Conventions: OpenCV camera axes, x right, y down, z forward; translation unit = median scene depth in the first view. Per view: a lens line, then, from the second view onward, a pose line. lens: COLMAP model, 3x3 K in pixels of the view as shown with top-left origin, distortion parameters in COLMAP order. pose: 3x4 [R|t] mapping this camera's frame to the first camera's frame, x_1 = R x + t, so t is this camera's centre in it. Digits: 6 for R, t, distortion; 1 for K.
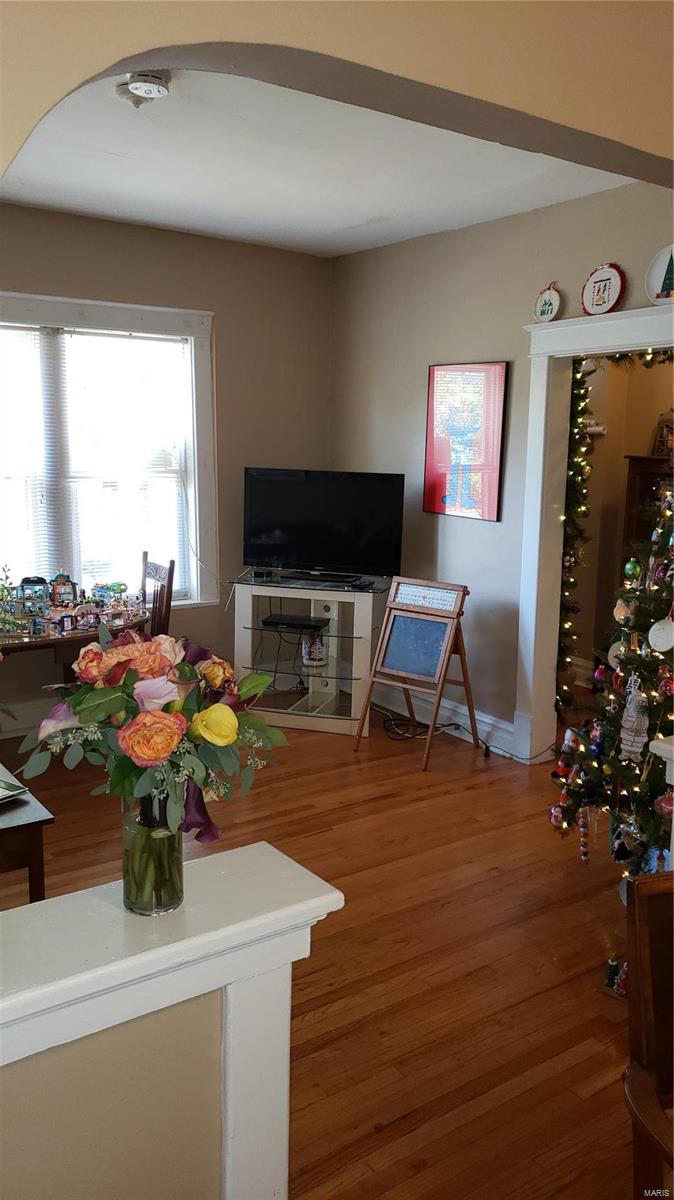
lens RADIAL K [[1004.4, 0, 337.0], [0, 1004.4, 600.0], [0, 0, 1]] dist [-0.001064, -0.000764]
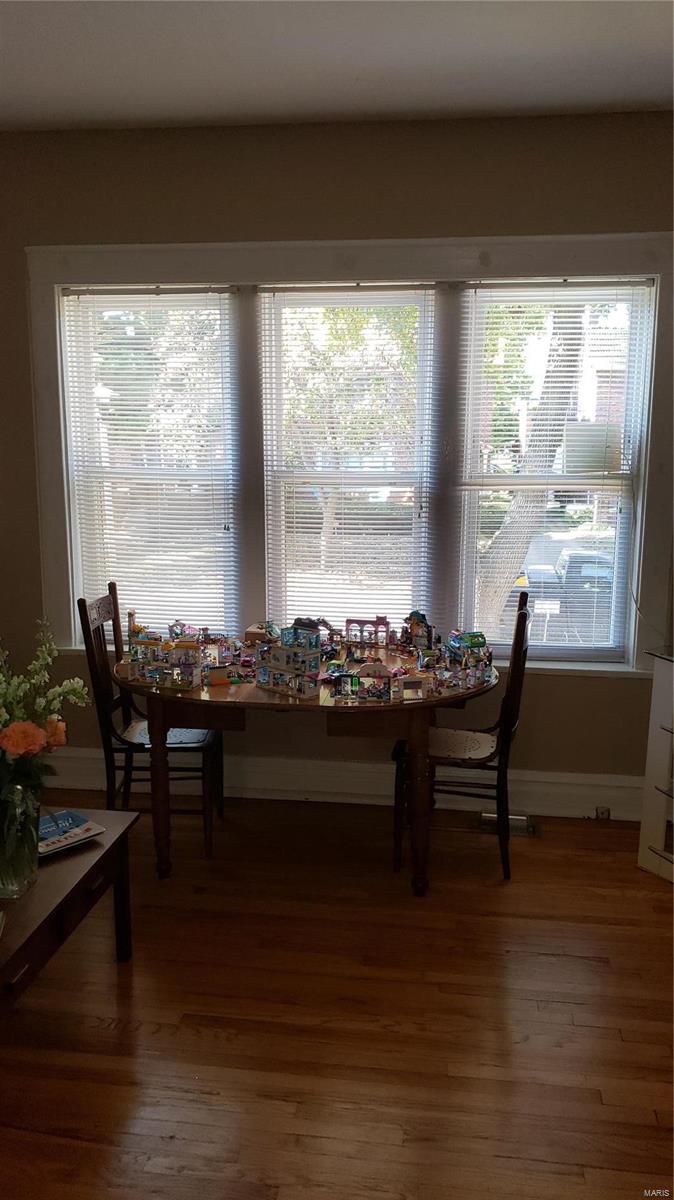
lens RADIAL K [[1004.4, 0, 337.0], [0, 1004.4, 600.0], [0, 0, 1]] dist [-0.001064, -0.000764]
pose [[0.699513, 0.119385, -0.704577, 0.217368], [-0.096921, 0.992686, 0.071979, -0.082816], [0.708016, 0.017938, 0.705968, 0.420459]]
